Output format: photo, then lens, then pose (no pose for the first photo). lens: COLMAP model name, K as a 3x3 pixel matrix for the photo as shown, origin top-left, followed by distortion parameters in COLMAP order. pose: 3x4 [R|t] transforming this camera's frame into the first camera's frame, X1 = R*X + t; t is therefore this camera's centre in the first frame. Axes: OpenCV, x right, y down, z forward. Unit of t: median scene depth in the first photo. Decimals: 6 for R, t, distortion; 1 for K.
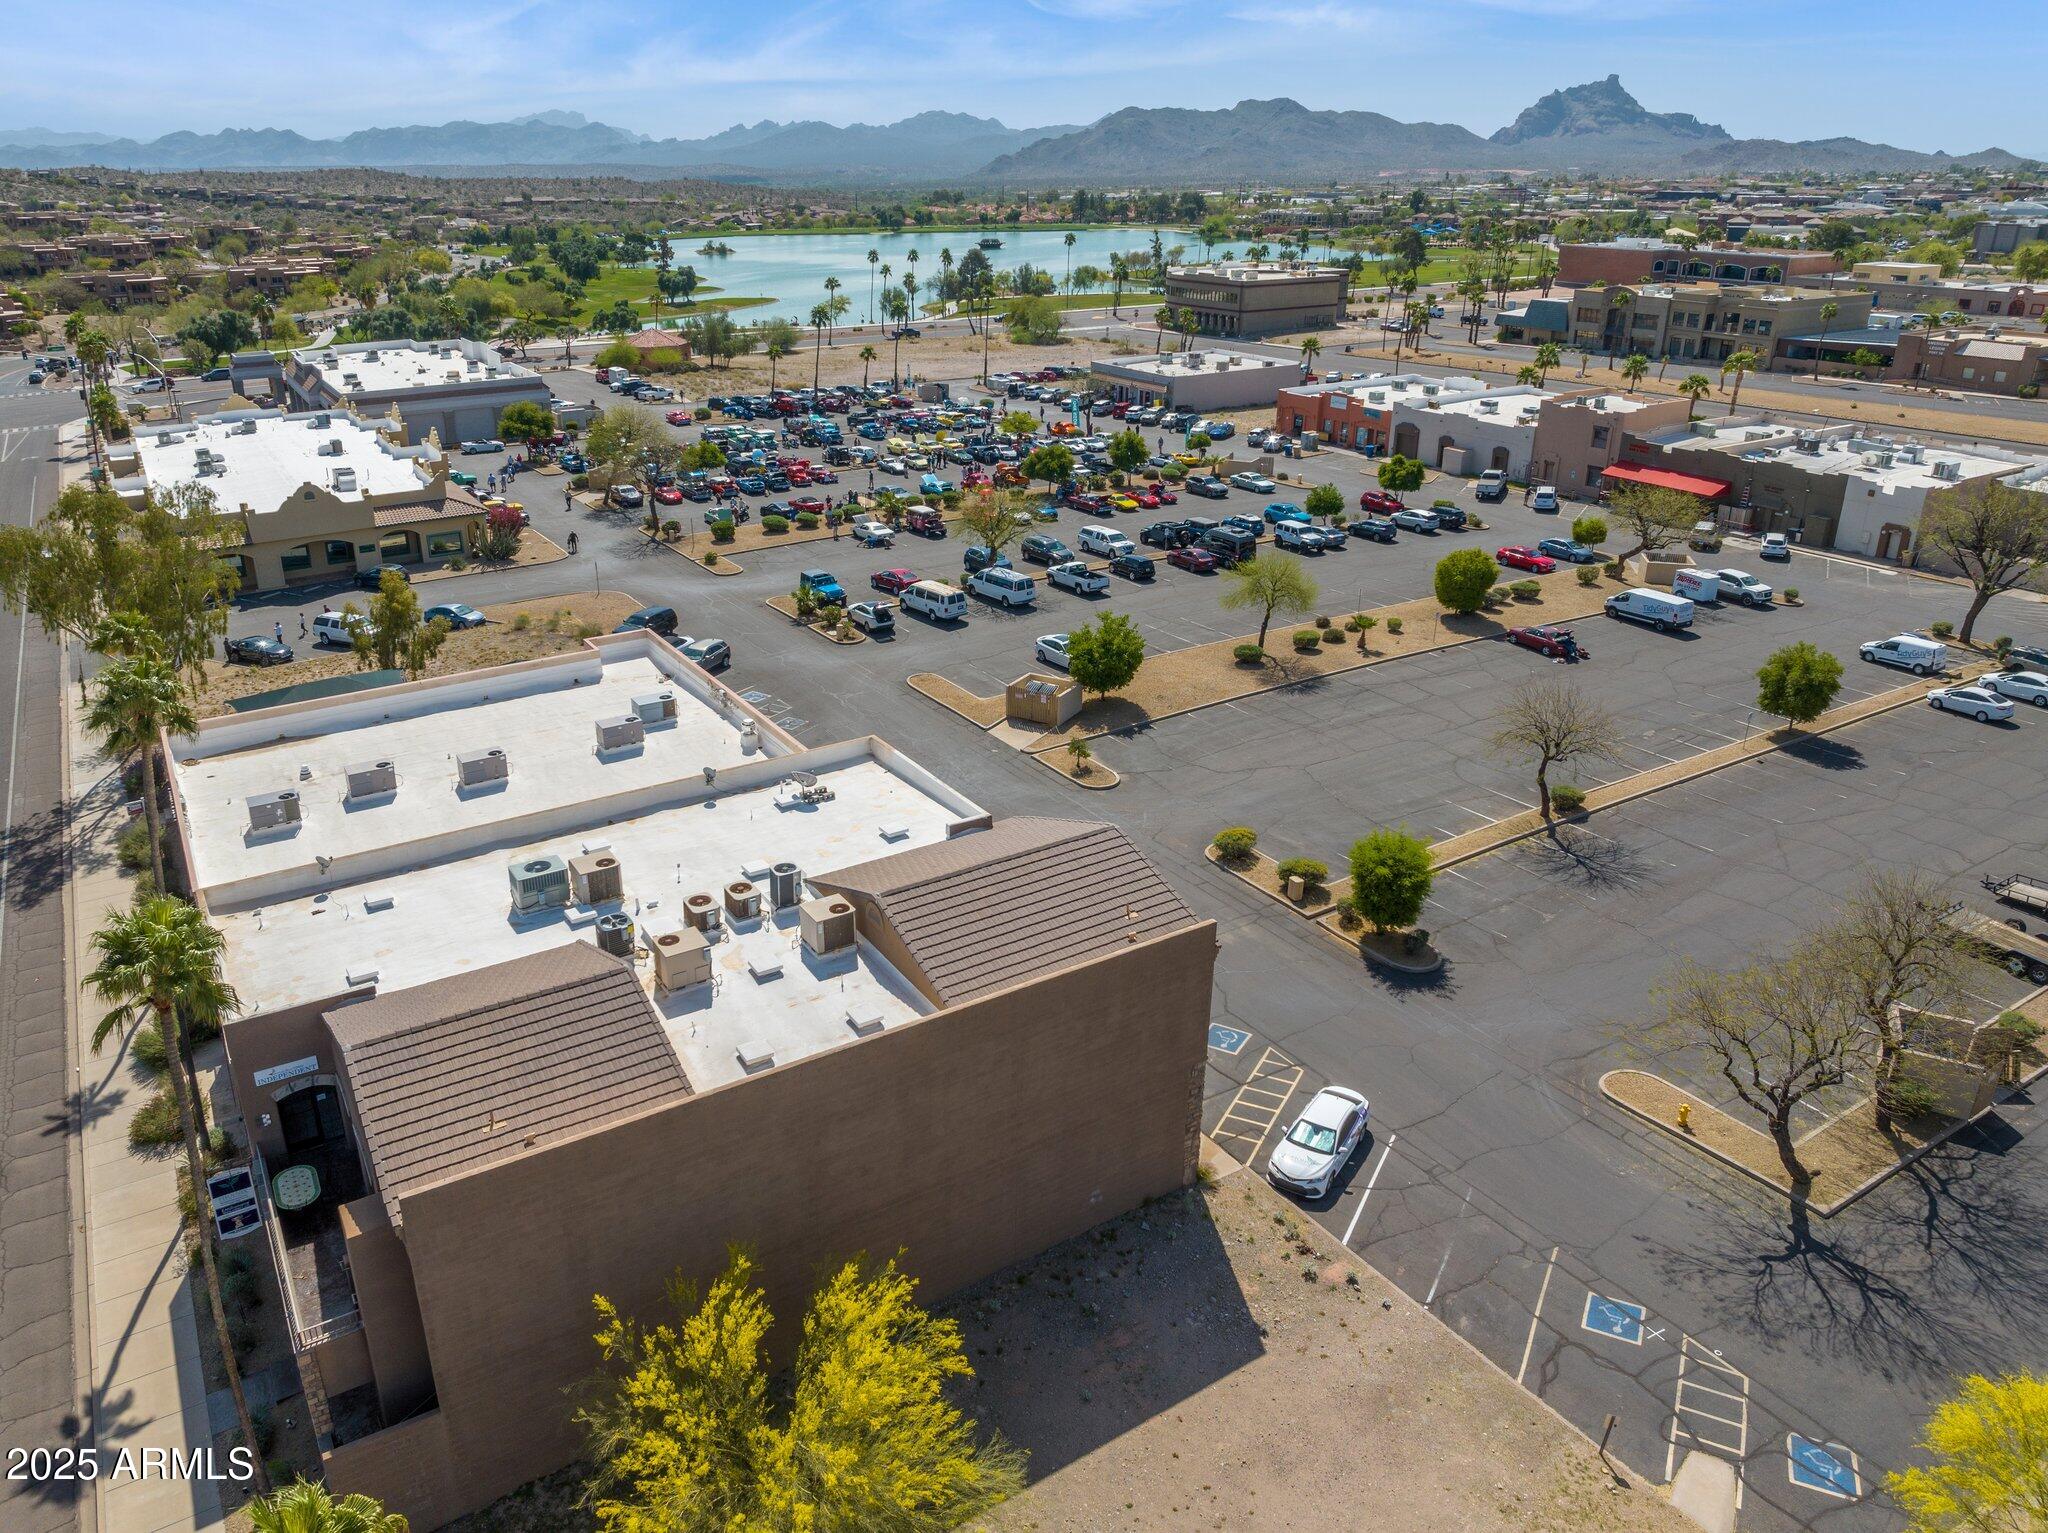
lens RADIAL K [[1439.2, 0, 1042.0], [0, 1439.2, 741.2], [0, 0, 1]] dist [-0.040604, 0.004441]
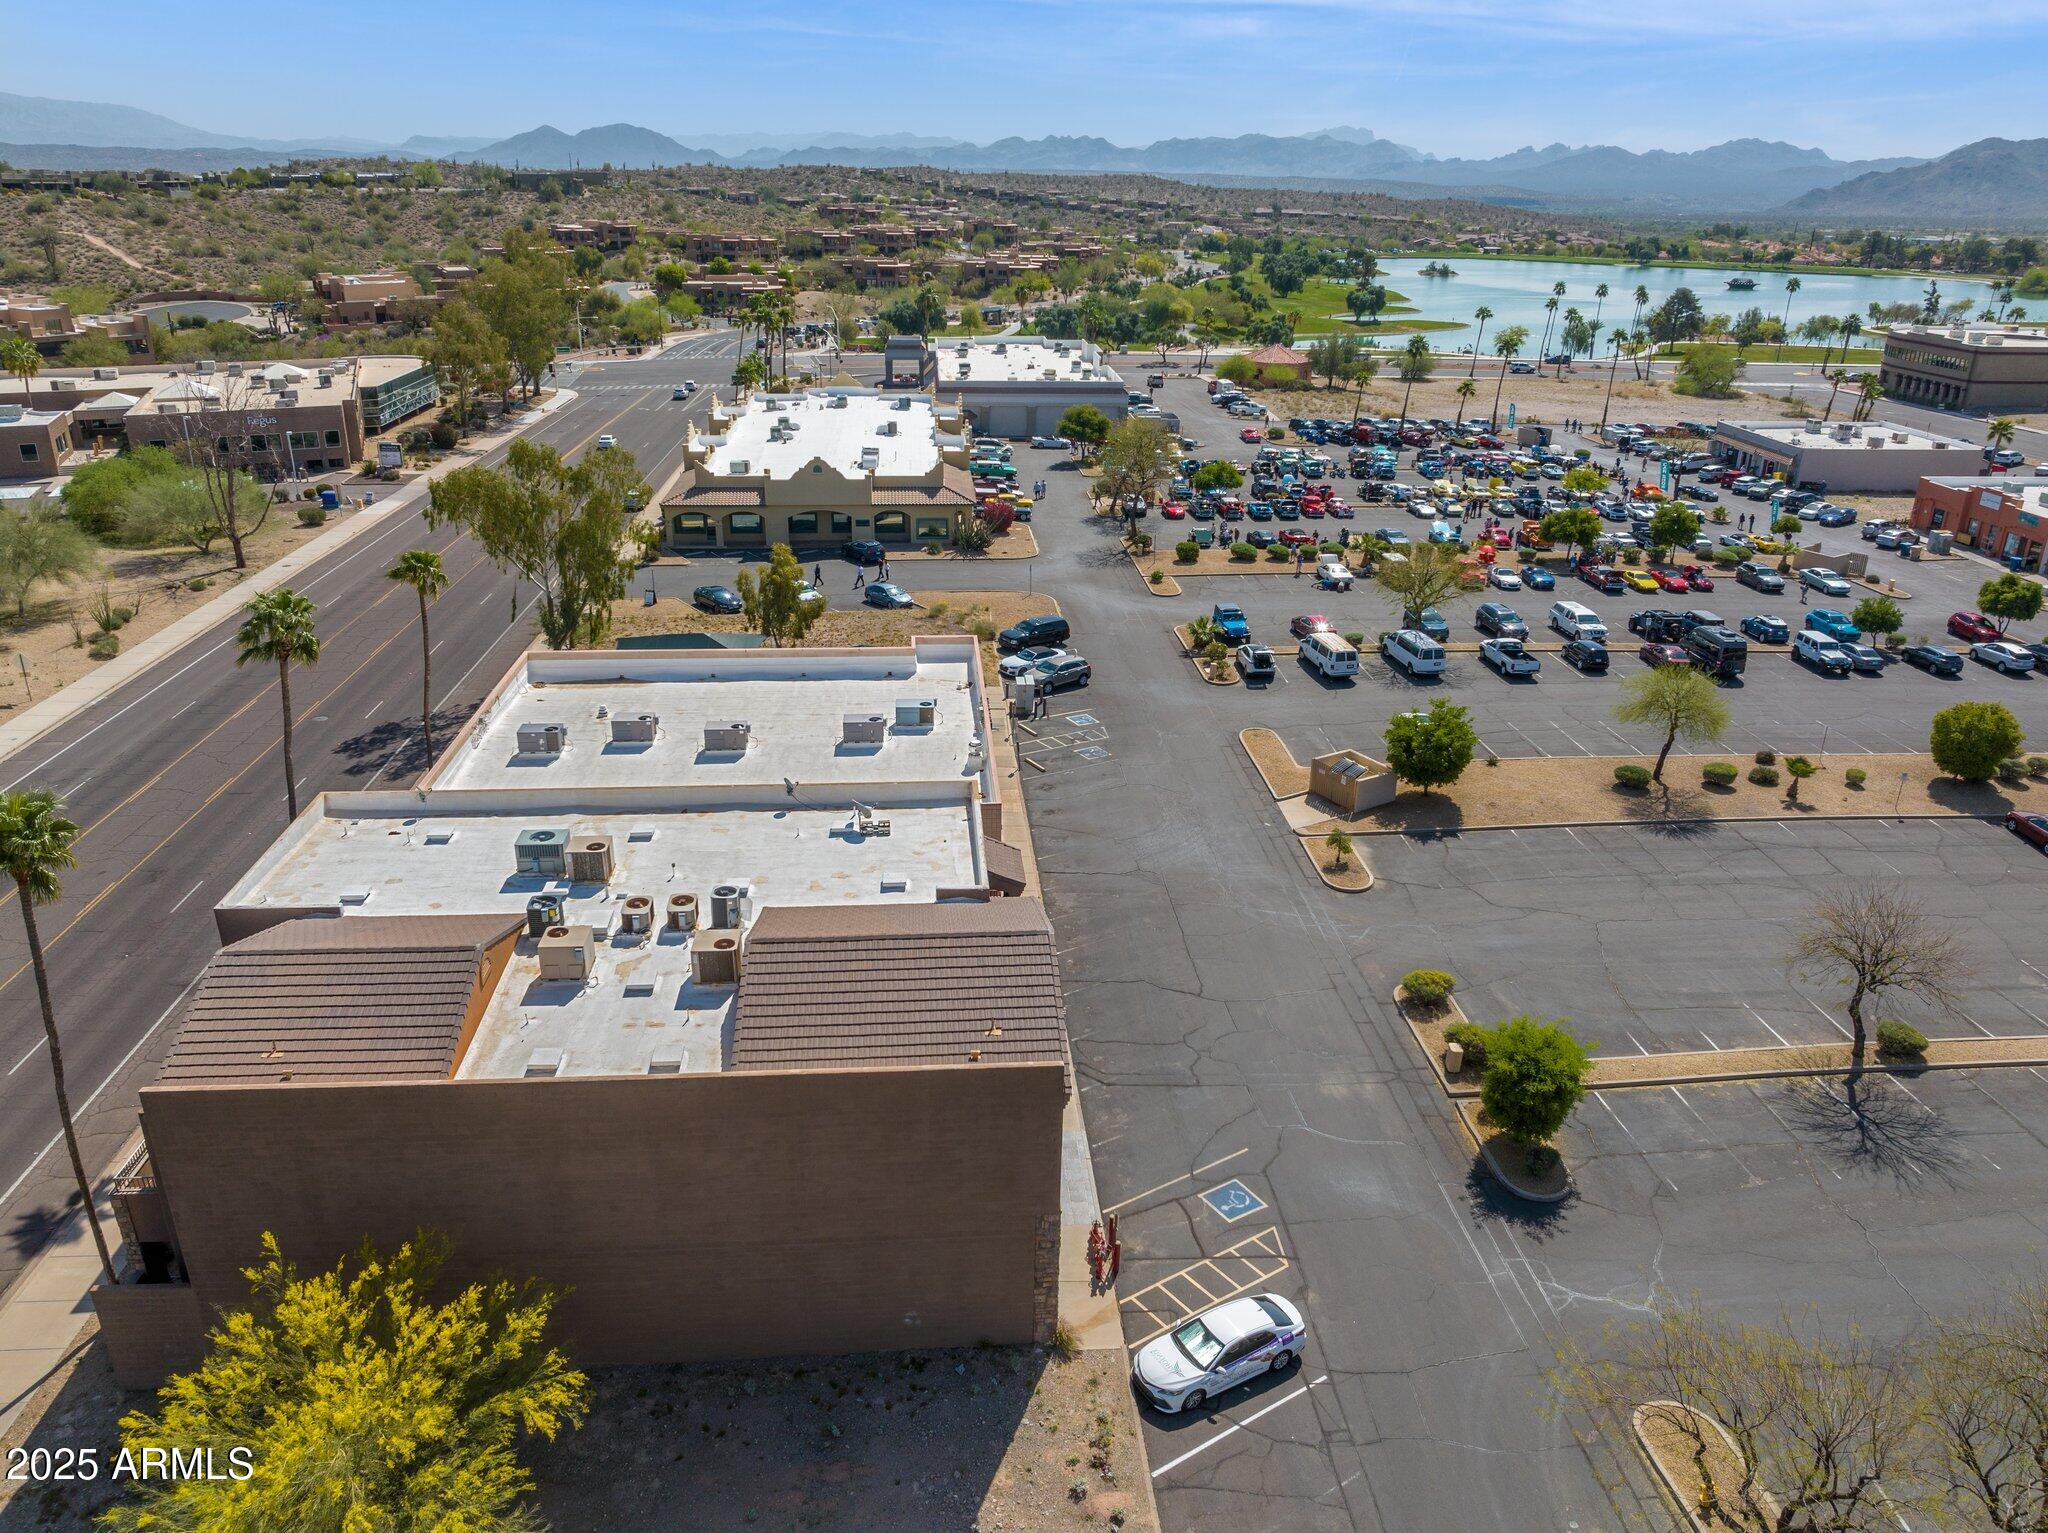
lens RADIAL K [[1439.2, 0, 1042.0], [0, 1439.2, 741.2], [0, 0, 1]] dist [-0.040604, 0.004441]
pose [[0.885433, 0.189549, -0.424358, 0.172961], [-0.194484, 0.980380, 0.032112, -0.036899], [0.422118, 0.054098, 0.904925, 0.072789]]
